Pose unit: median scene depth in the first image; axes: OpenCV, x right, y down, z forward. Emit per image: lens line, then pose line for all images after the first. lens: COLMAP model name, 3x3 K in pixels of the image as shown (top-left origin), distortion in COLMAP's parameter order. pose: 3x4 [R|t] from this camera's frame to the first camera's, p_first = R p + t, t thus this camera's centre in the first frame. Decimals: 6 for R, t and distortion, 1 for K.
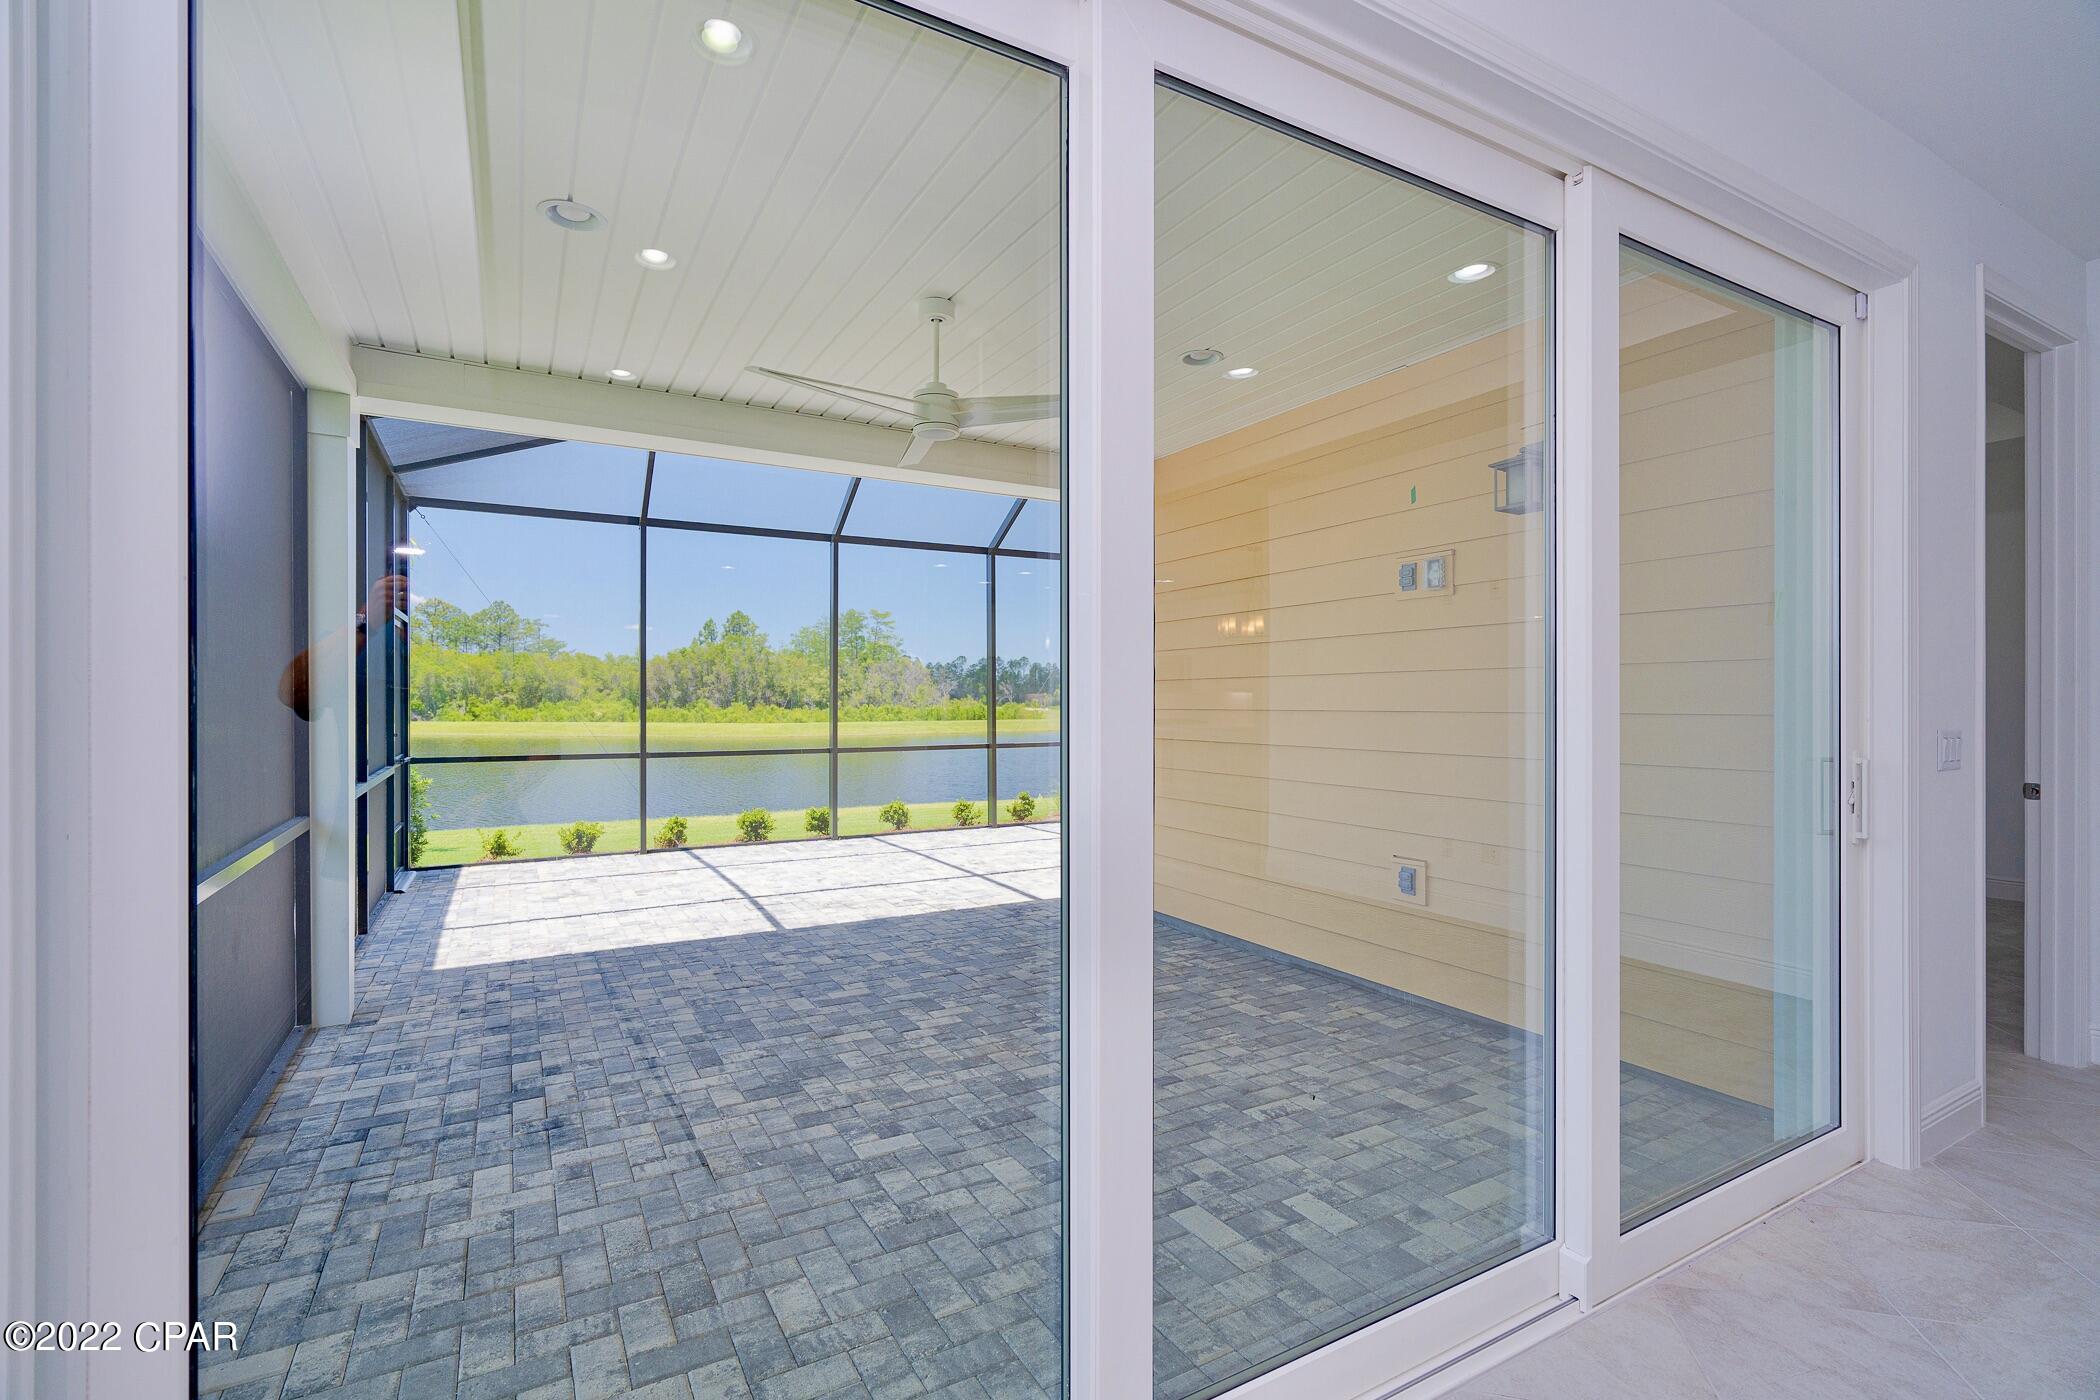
lens RADIAL K [[958.7, 0, 1039.4], [0, 958.7, 696.2], [0, 0, 1]] dist [-0.001125, 0.002413]
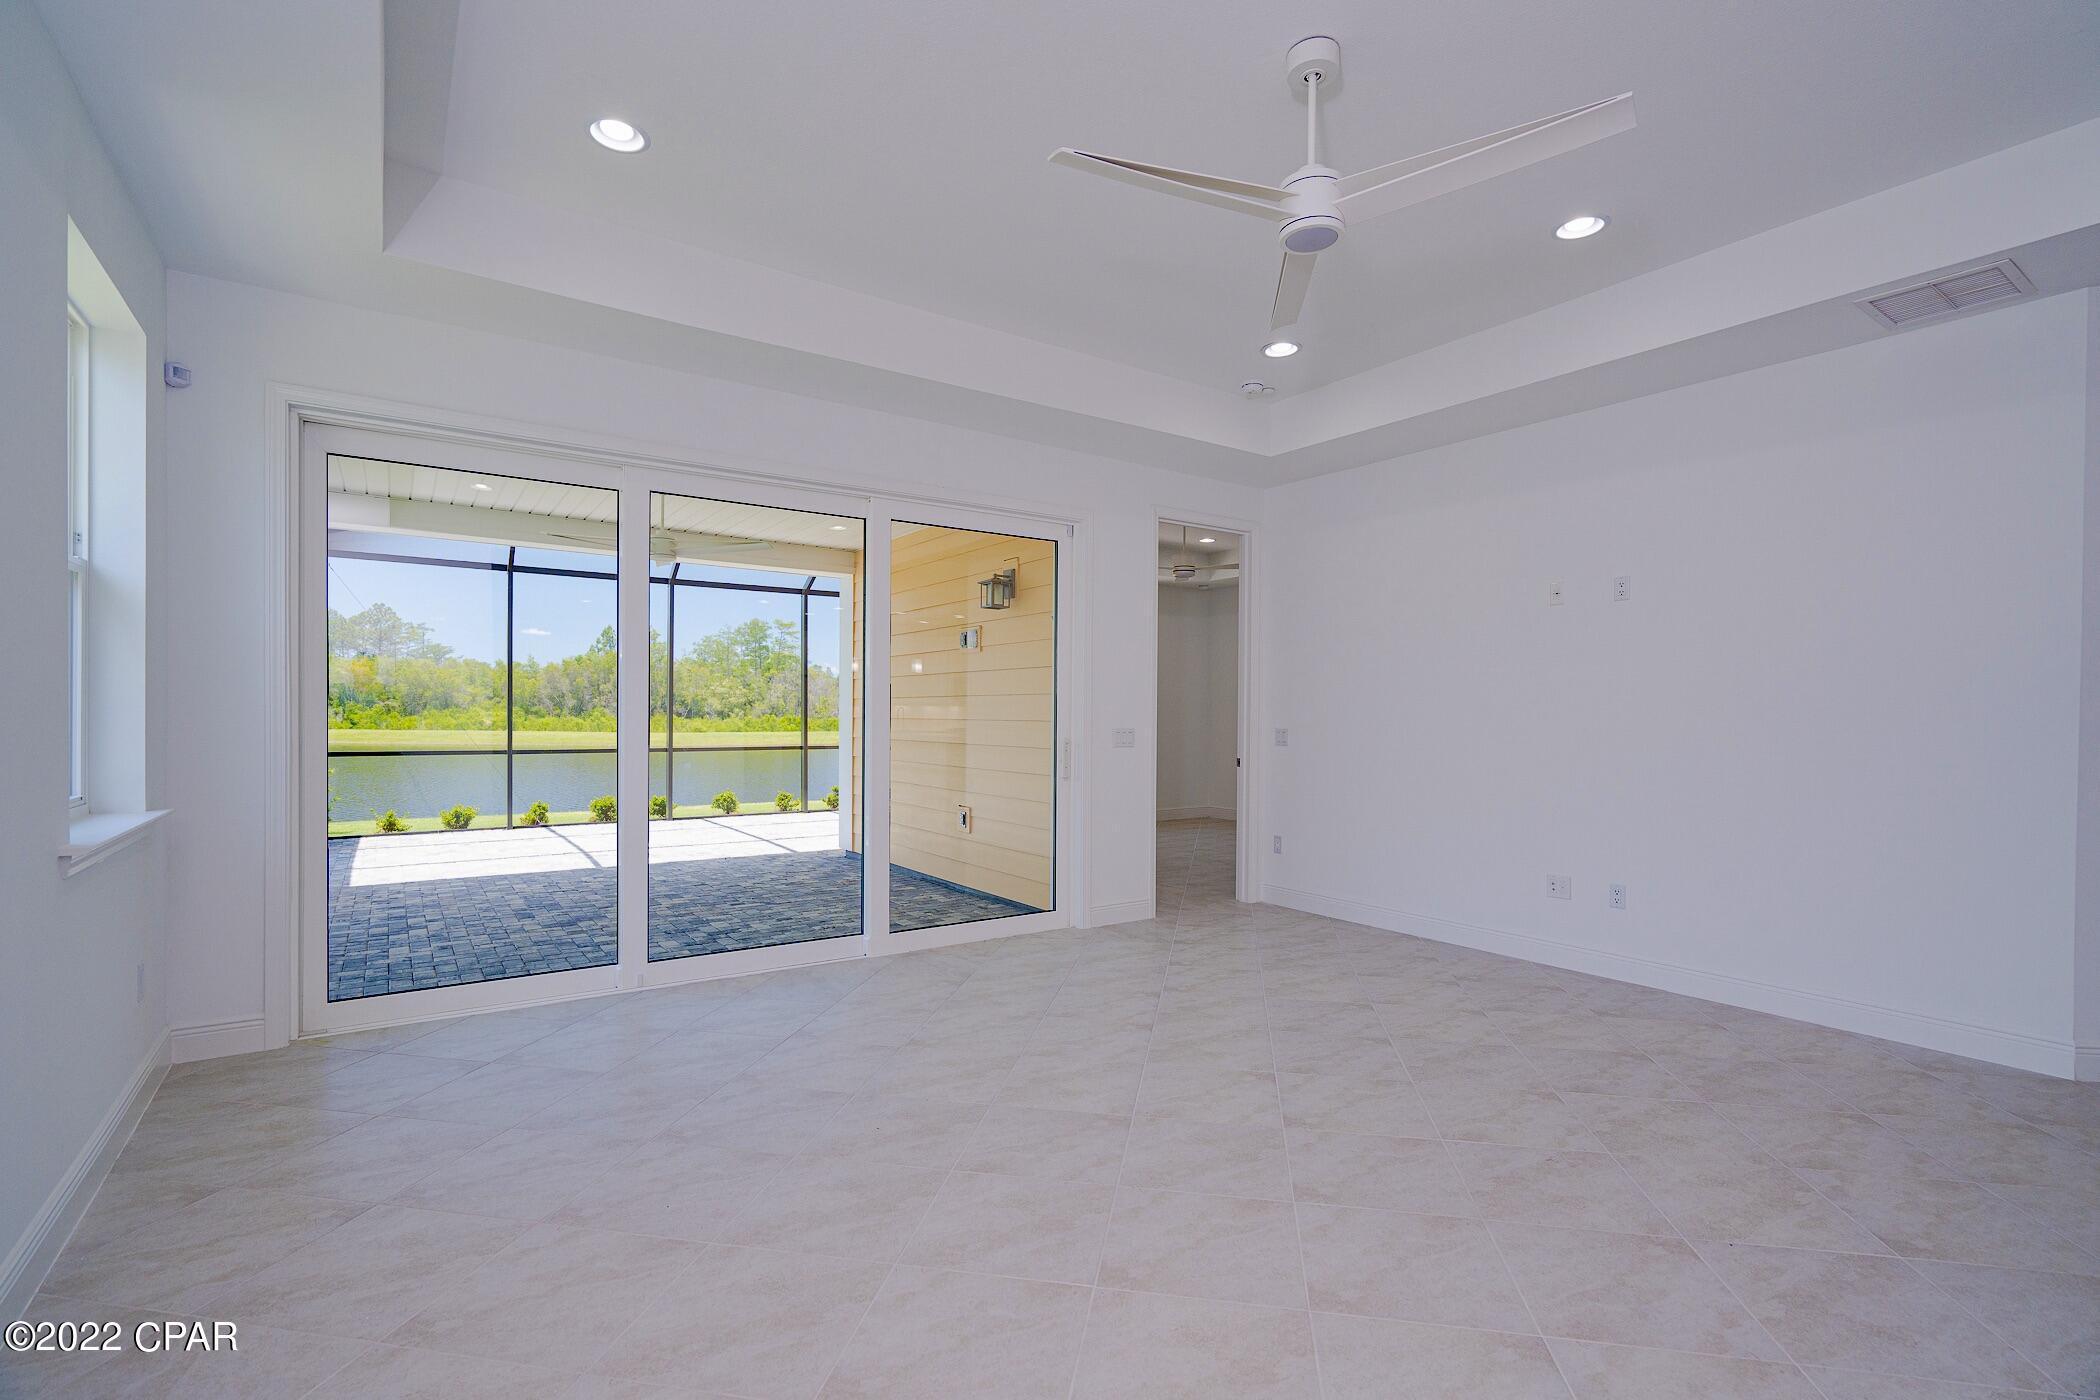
lens RADIAL K [[958.7, 0, 1041.1], [0, 958.7, 723.0], [0, 0, 1]] dist [-0.001125, 0.002413]
pose [[0.995806, 0.007237, 0.091207, 0.173524], [-0.008622, 0.999853, 0.014806, -0.001812], [-0.091087, -0.015530, 0.995722, -0.332661]]
